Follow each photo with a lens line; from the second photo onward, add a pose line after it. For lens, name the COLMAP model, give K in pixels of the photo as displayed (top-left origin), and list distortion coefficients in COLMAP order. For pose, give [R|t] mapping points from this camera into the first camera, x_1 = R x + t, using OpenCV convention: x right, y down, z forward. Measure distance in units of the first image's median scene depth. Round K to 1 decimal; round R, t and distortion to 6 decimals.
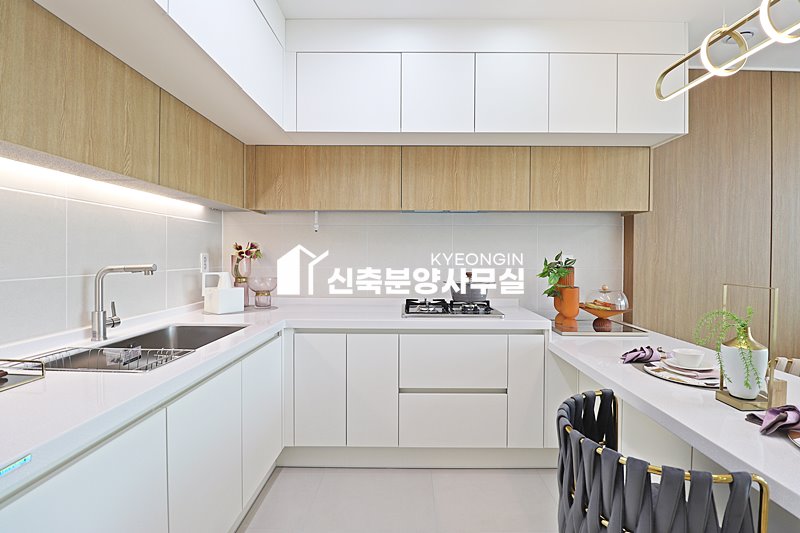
lens RADIAL K [[369.9, 0, 405.6], [0, 369.9, 260.8], [0, 0, 1]] dist [-0.000213, -0.010737]
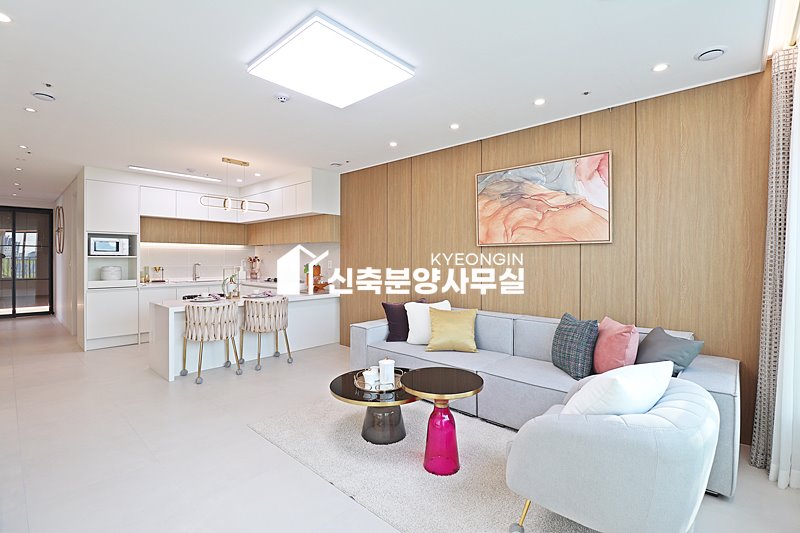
lens RADIAL K [[369.9, 0, 405.6], [0, 369.9, 260.8], [0, 0, 1]] dist [-0.000213, -0.010737]
pose [[0.752077, 0.000287, -0.659075, 2.750353], [-0.011197, 0.999861, -0.012342, 0.006074], [0.658980, 0.016662, 0.751976, -0.422454]]
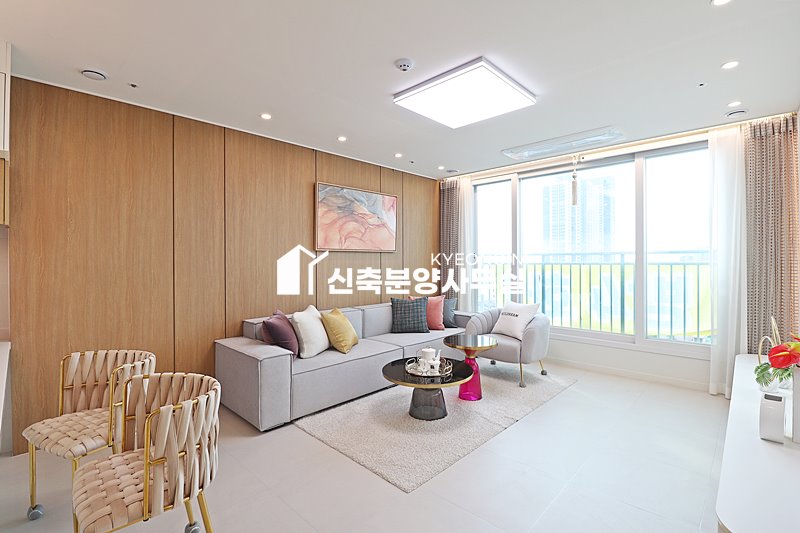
lens RADIAL K [[369.9, 0, 405.6], [0, 369.9, 260.8], [0, 0, 1]] dist [-0.000213, -0.010737]
pose [[0.678606, -0.005017, 0.734485, 0.745303], [0.016319, 0.999833, -0.008248, -0.014509], [-0.734321, 0.017583, 0.678574, -0.460741]]
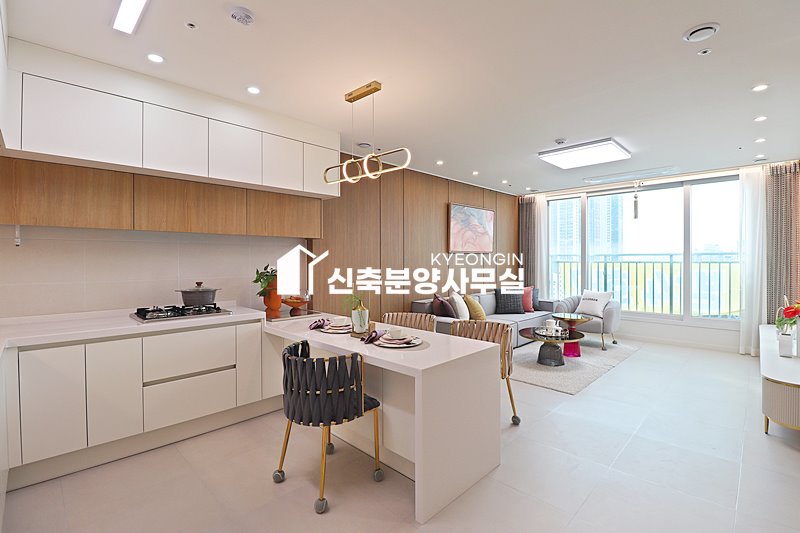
lens RADIAL K [[369.9, 0, 405.6], [0, 369.9, 260.8], [0, 0, 1]] dist [-0.000213, -0.010737]
pose [[0.688513, -0.008077, 0.725179, -0.277407], [0.015818, 0.999867, -0.003882, -0.027125], [-0.725052, 0.014144, 0.688549, -0.407825]]
